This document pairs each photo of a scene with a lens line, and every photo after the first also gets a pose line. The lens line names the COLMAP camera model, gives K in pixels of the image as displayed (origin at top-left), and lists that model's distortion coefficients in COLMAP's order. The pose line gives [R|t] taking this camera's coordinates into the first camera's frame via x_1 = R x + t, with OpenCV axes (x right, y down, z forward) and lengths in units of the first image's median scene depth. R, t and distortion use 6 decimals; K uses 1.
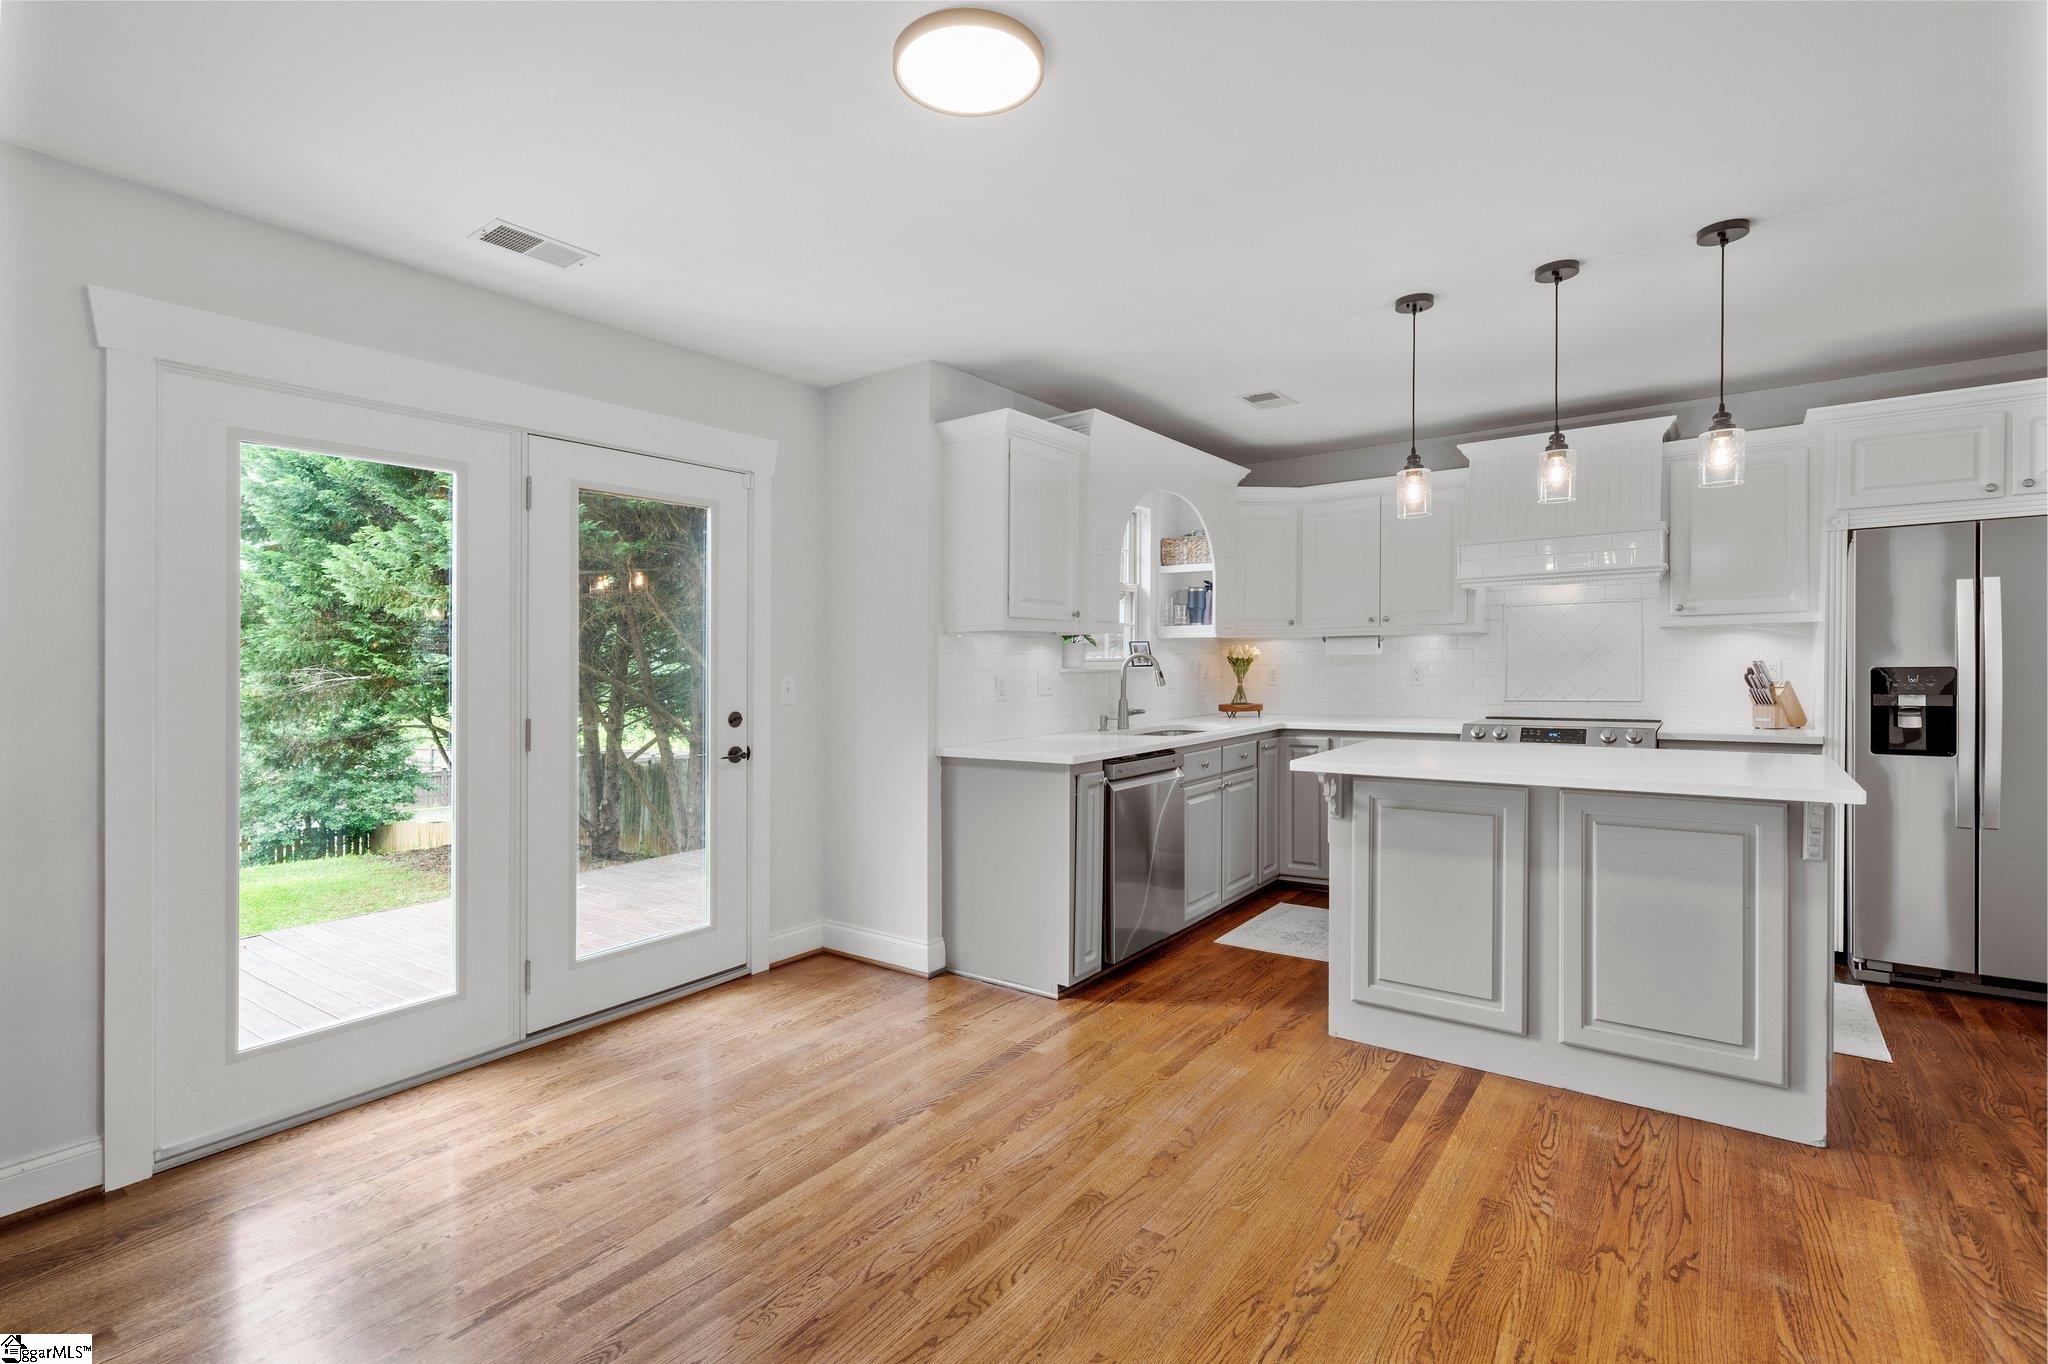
lens RADIAL K [[944.3, 0, 1008.4], [0, 944.3, 683.9], [0, 0, 1]] dist [-0.001368, 0.002423]
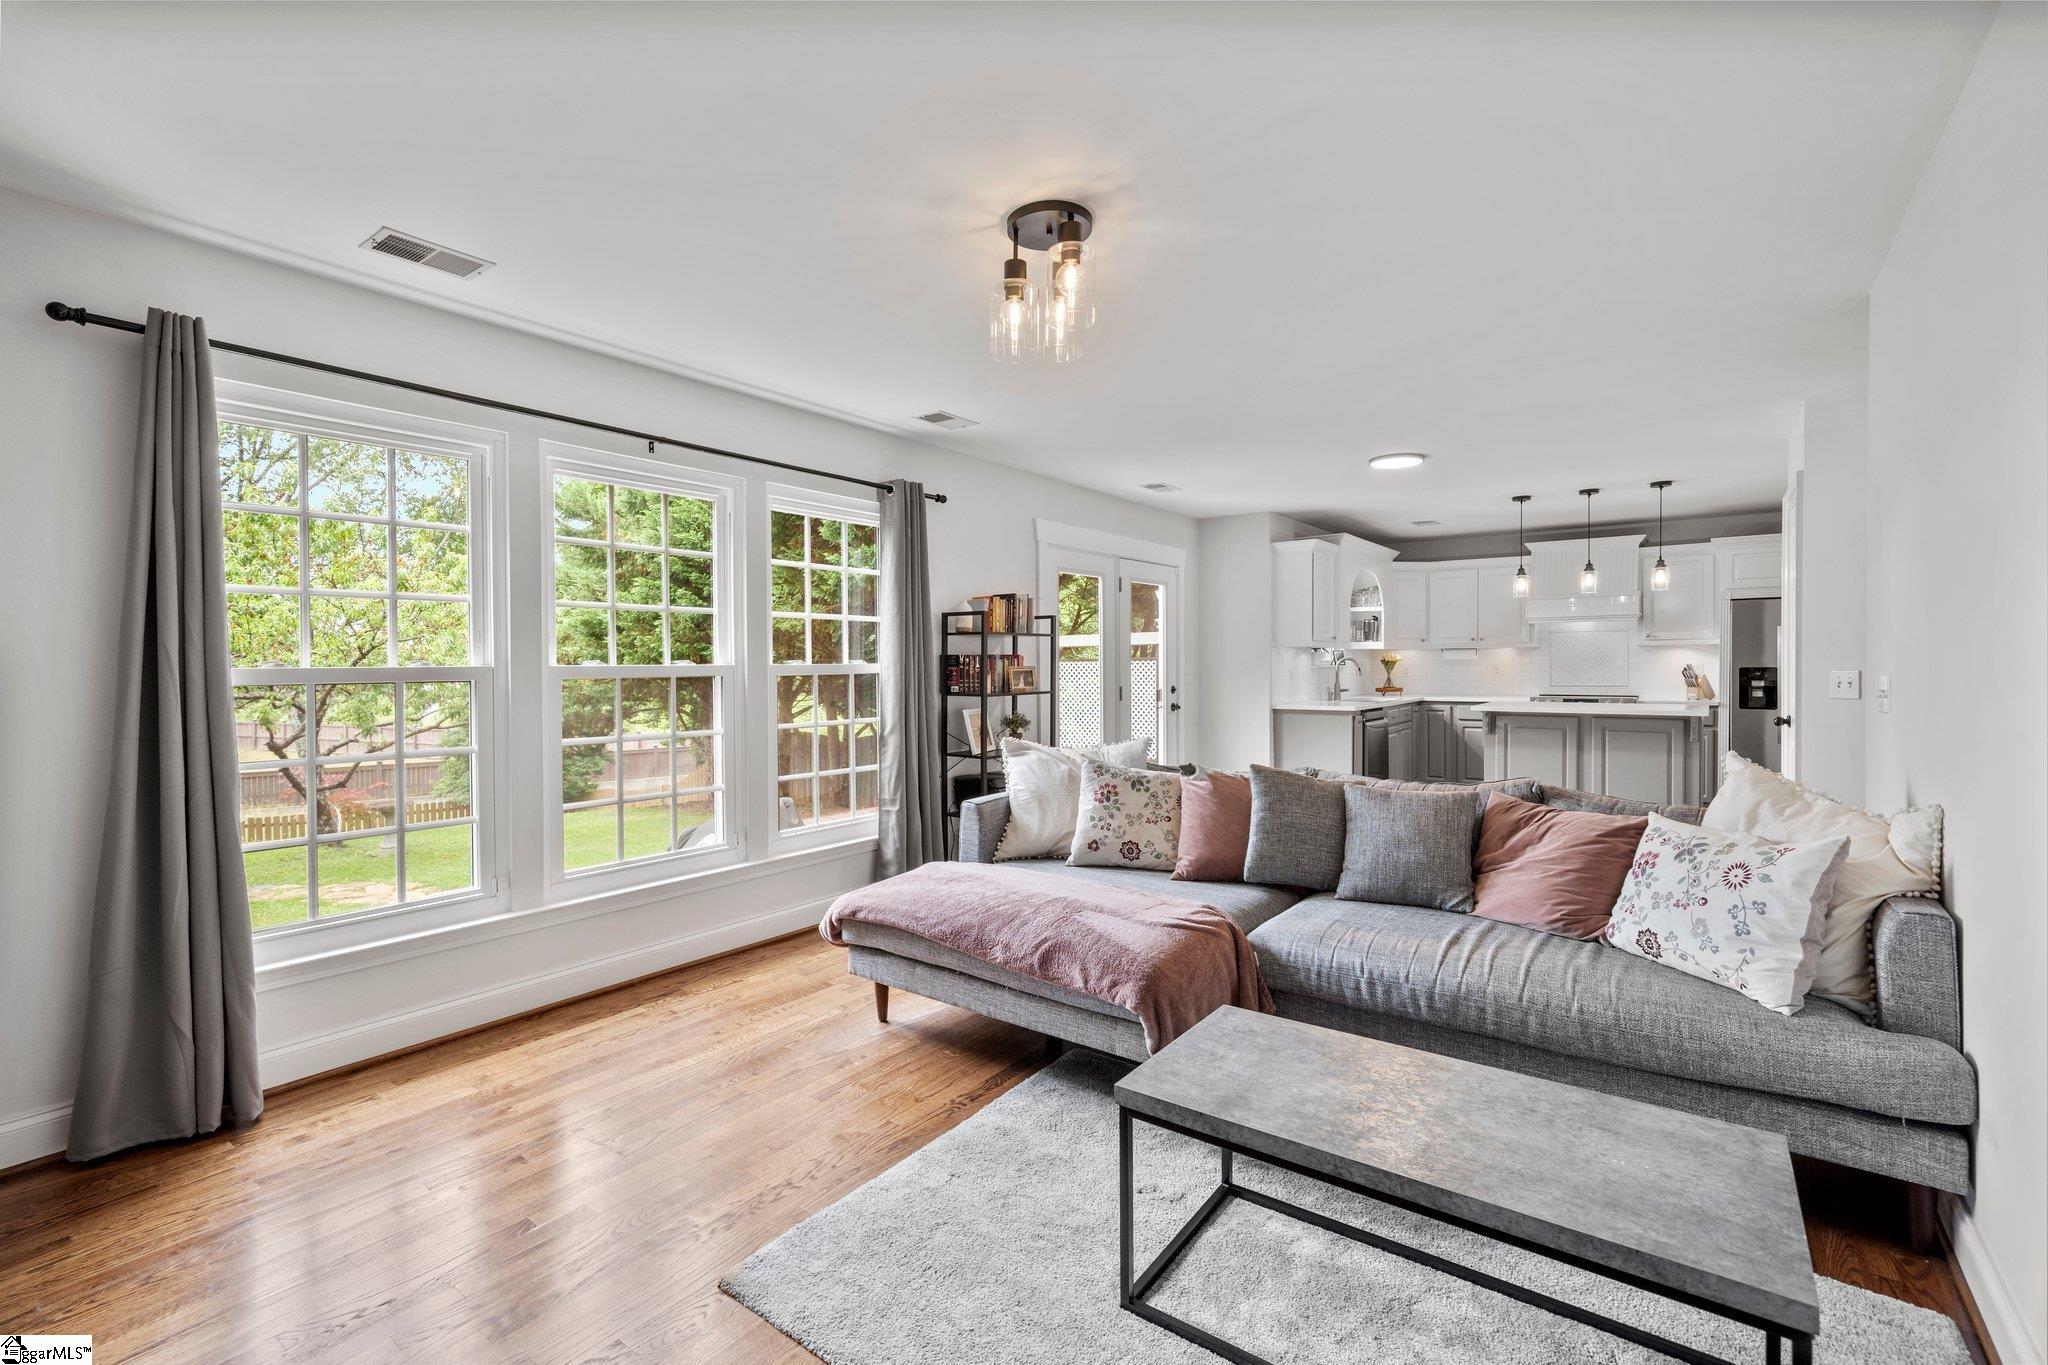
lens RADIAL K [[929.1, 0, 991.2], [0, 929.1, 680.9], [0, 0, 1]] dist [0.002250, -0.000357]
pose [[0.999935, 0.006483, -0.009342, -0.706225], [-0.006512, 0.999974, -0.003061, 0.029163], [0.009322, 0.003122, 0.999952, -1.053789]]
